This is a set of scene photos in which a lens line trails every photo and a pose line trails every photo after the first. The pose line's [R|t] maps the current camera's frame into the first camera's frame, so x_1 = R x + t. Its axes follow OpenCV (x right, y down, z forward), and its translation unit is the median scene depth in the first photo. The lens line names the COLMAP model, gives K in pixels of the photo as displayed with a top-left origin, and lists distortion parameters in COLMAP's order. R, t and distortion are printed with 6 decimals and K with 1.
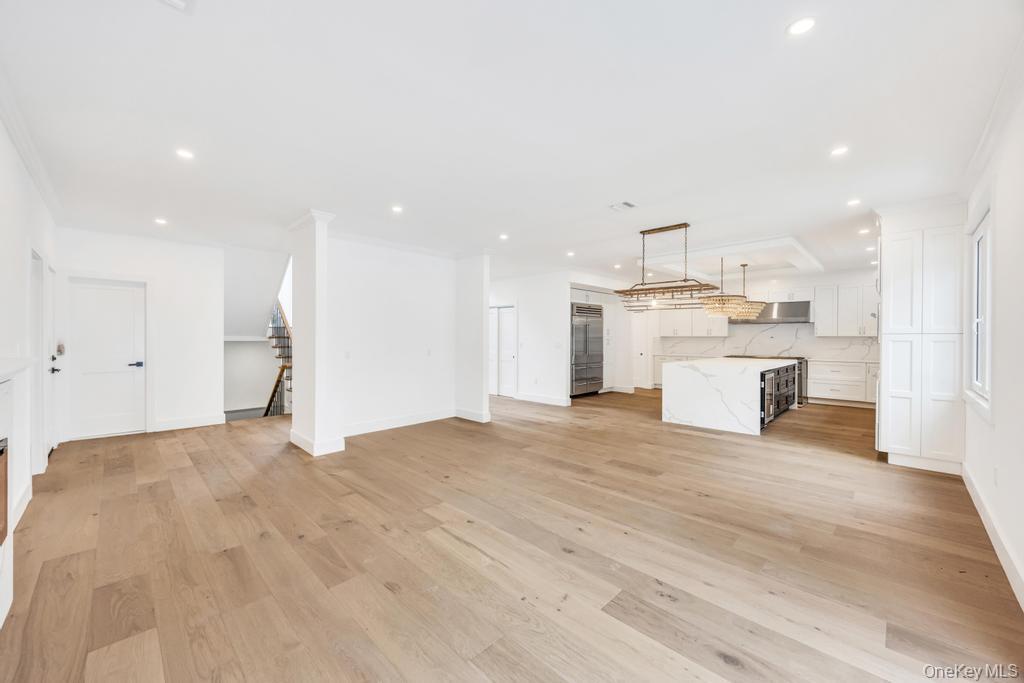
lens RADIAL K [[393.4, 0, 513.8], [0, 393.4, 340.1], [0, 0, 1]] dist [-0.002485, 0.000061]
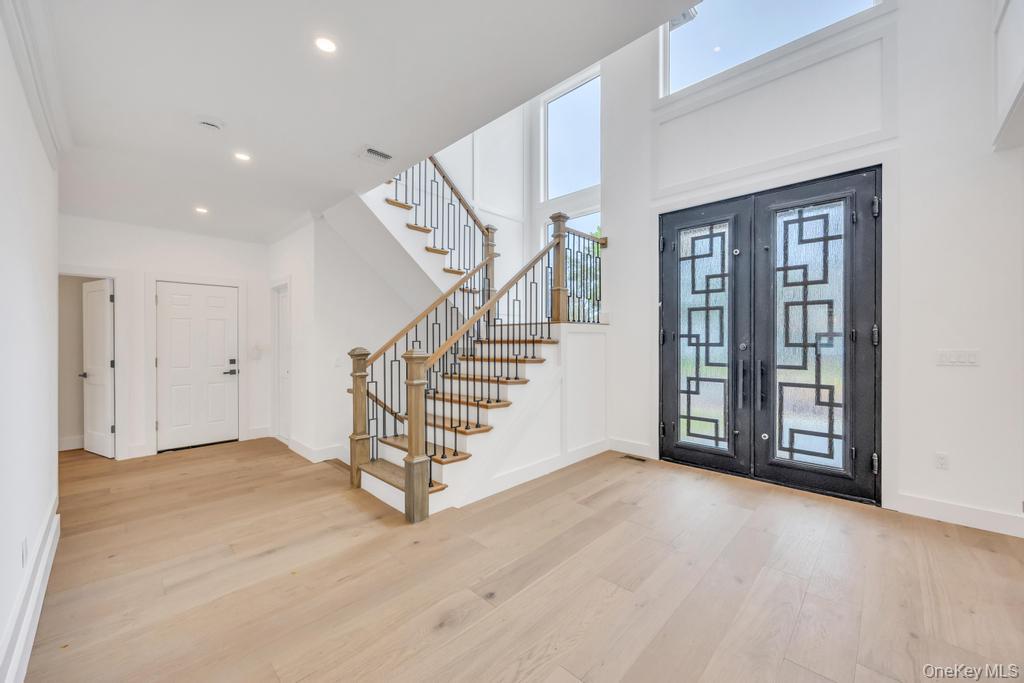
lens RADIAL K [[393.4, 0, 509.9], [0, 393.4, 342.5], [0, 0, 1]] dist [-0.002485, 0.000061]
pose [[0.001792, -0.002225, -0.999996, -0.012092], [-0.002826, 0.999994, -0.002230, -0.005864], [0.999994, 0.002830, 0.001786, 1.065032]]
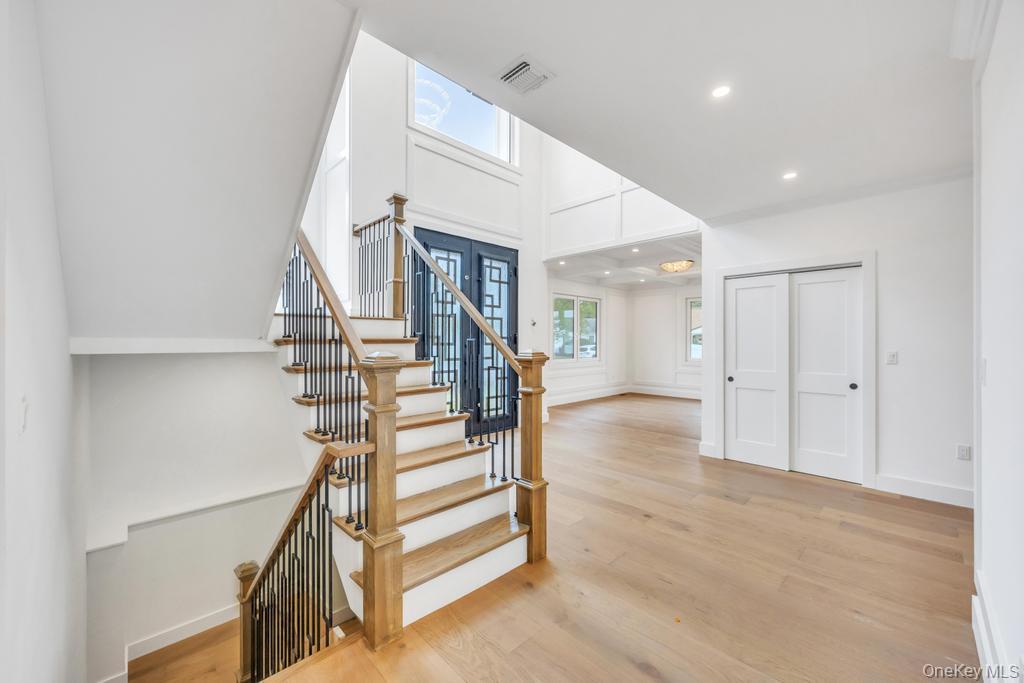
lens RADIAL K [[393.4, 0, 516.0], [0, 393.4, 346.6], [0, 0, 1]] dist [-0.002485, 0.000061]
pose [[0.999663, -0.005022, -0.025485, -0.402304], [0.005166, 0.999971, 0.005615, -0.003601], [0.025456, -0.005744, 0.999659, 0.659889]]
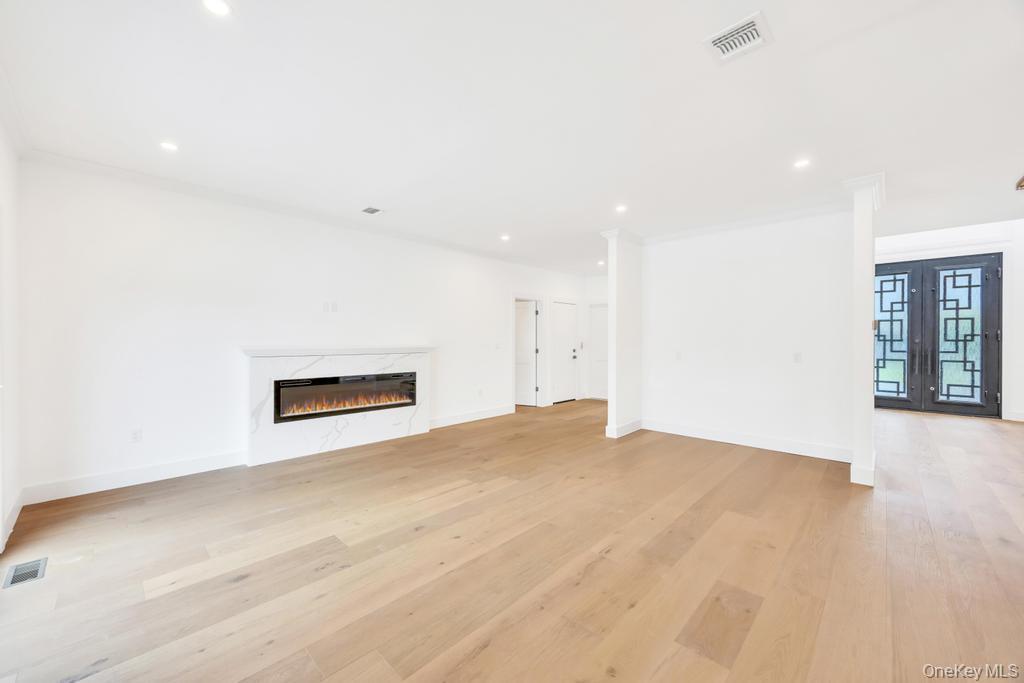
lens RADIAL K [[393.4, 0, 512.4], [0, 393.4, 341.5], [0, 0, 1]] dist [-0.002485, 0.000061]
pose [[0.018401, -0.003603, -0.999824, 0.394294], [-0.005890, 0.999976, -0.003712, 0.006432], [0.999813, 0.005958, 0.018379, 0.395211]]
